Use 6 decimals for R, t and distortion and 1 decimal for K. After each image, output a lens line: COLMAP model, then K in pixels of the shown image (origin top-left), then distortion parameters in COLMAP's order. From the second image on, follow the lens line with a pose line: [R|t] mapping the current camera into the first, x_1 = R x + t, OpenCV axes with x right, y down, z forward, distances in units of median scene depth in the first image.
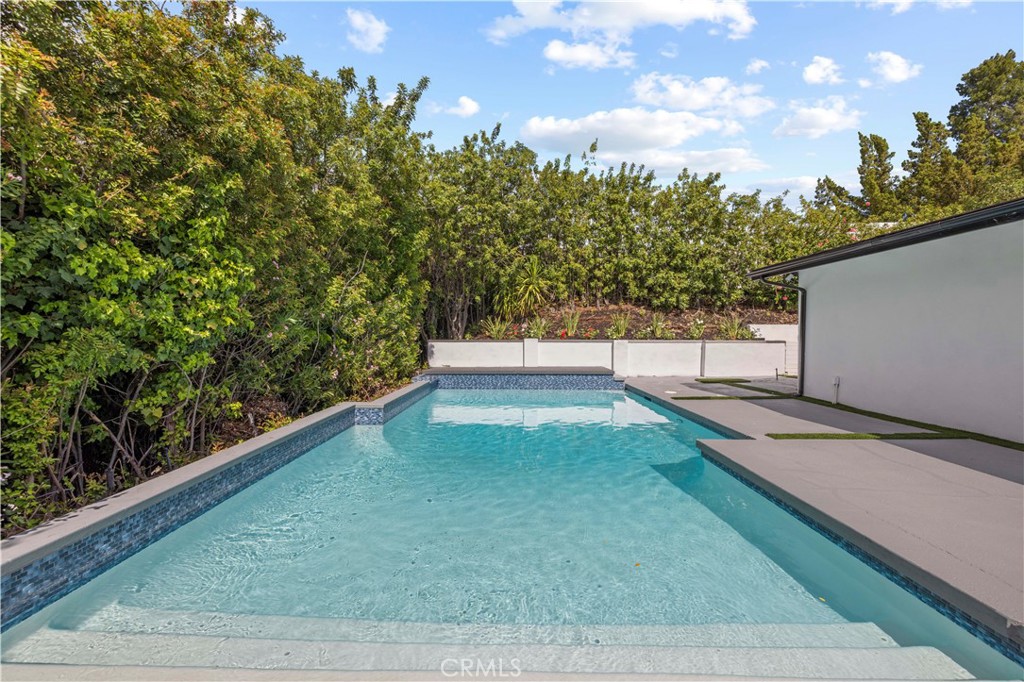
lens RADIAL K [[431.8, 0, 507.5], [0, 431.8, 340.6], [0, 0, 1]] dist [0.001278, 0.000258]
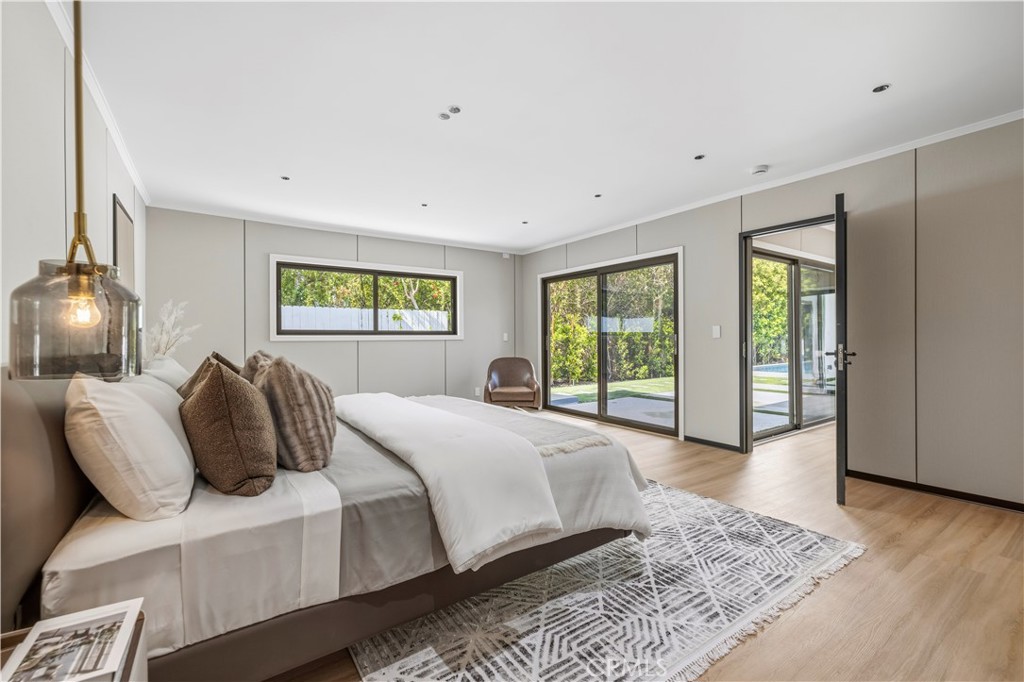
lens RADIAL K [[431.8, 0, 507.5], [0, 431.8, 340.6], [0, 0, 1]] dist [0.001278, 0.000258]
pose [[0.572194, 0.001818, -0.820116, 0.360556], [-0.002477, 0.999997, 0.000489, 0.011650], [0.820114, 0.001752, 0.572197, -1.014725]]
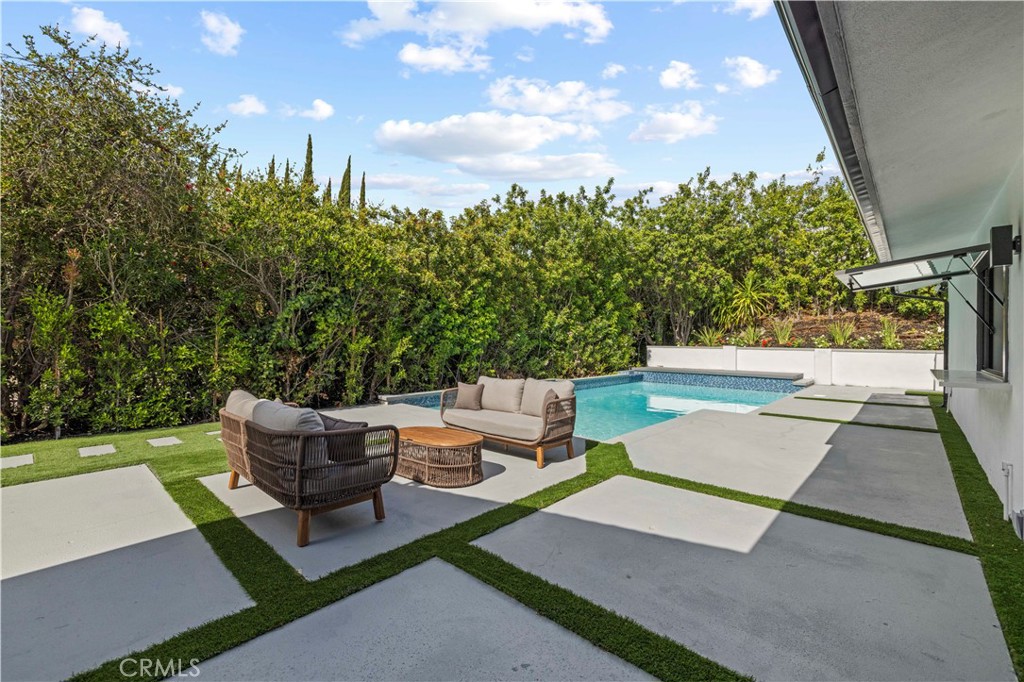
lens RADIAL K [[439.1, 0, 505.6], [0, 439.1, 342.0], [0, 0, 1]] dist [0.001290, -0.000014]
pose [[0.742816, 0.008439, -0.669442, 0.363680], [-0.014987, 0.999880, -0.004025, -0.001106], [0.669328, 0.013022, 0.742853, -0.264965]]
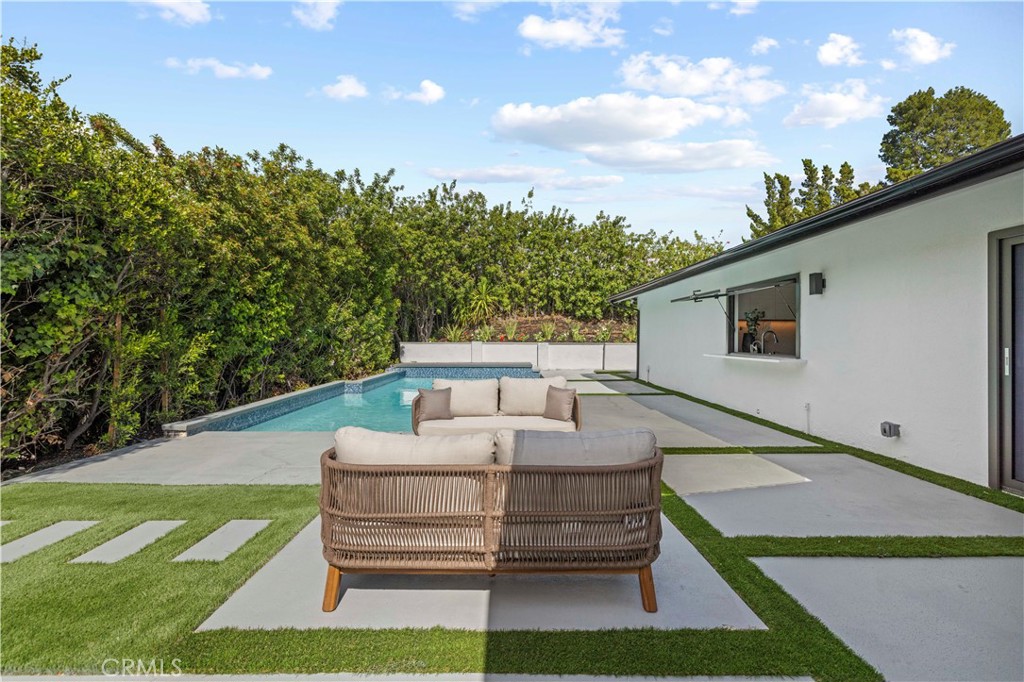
lens RADIAL K [[435.1, 0, 512.0], [0, 435.1, 341.0], [0, 0, 1]] dist [0.003144, 0.000428]
pose [[0.999572, 0.002312, 0.029150, 0.112229], [-0.002157, 0.999983, -0.005330, 0.001144], [-0.029162, 0.005264, 0.999561, -0.324424]]
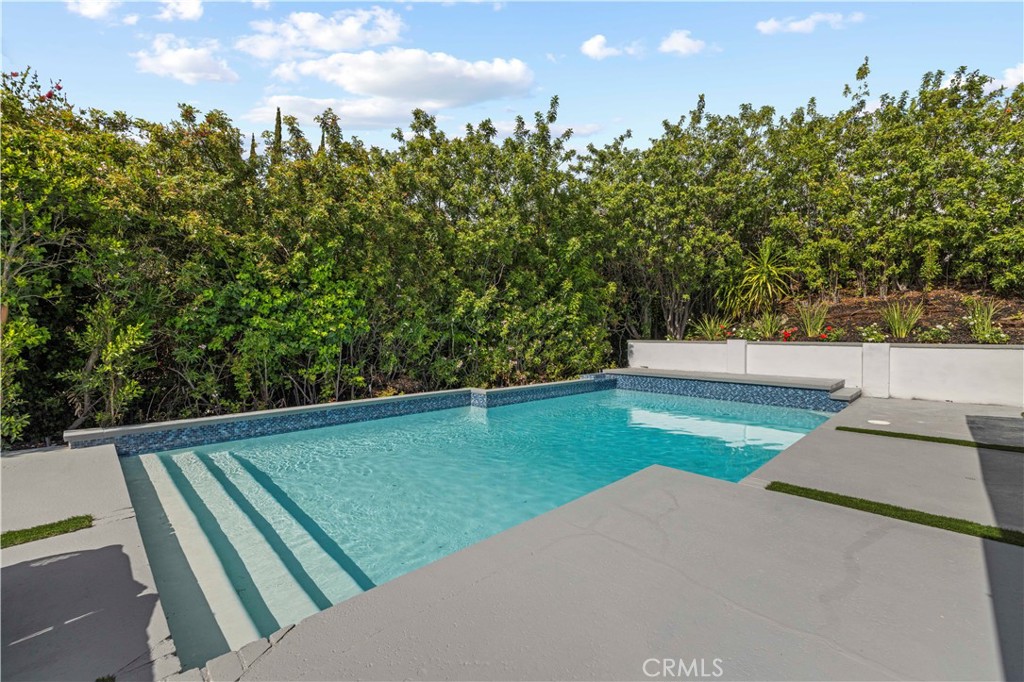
lens RADIAL K [[431.8, 0, 507.5], [0, 431.8, 340.6], [0, 0, 1]] dist [0.001278, 0.000258]
pose [[0.710898, 0.011009, -0.703209, 0.297379], [-0.011651, 0.999925, 0.003876, -0.000894], [0.703199, 0.005438, 0.710973, 0.084943]]
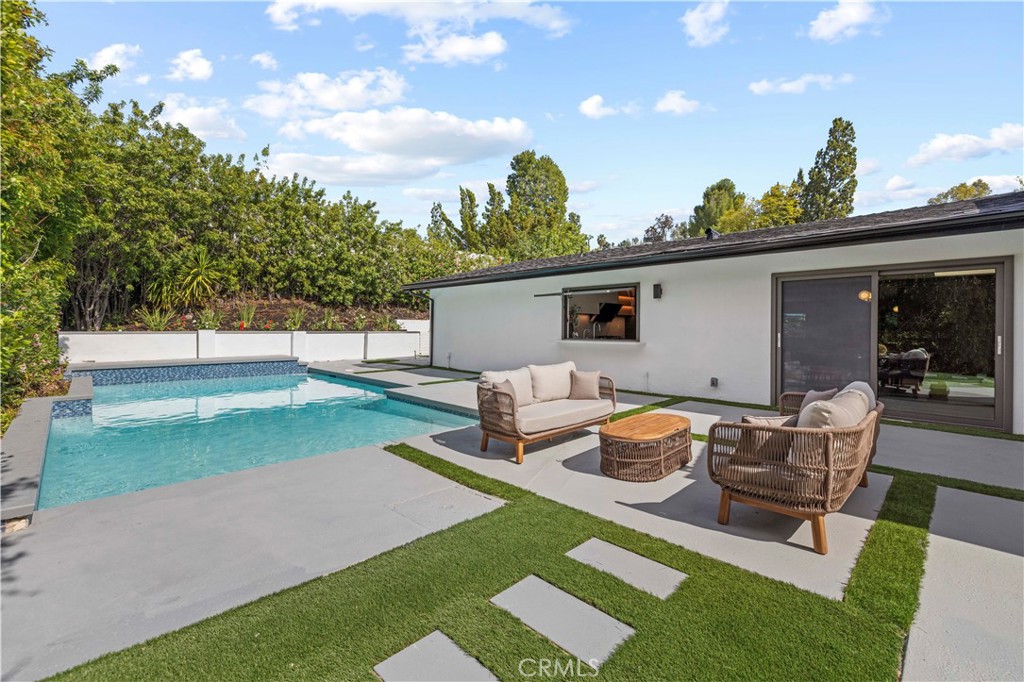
lens RADIAL K [[436.2, 0, 512.0], [0, 436.2, 330.6], [0, 0, 1]] dist [0.000837, 0.000066]
pose [[0.697390, -0.001084, 0.716691, -0.164186], [0.002677, 0.999996, -0.001092, -0.000117], [-0.716687, 0.002681, 0.697390, -0.208109]]
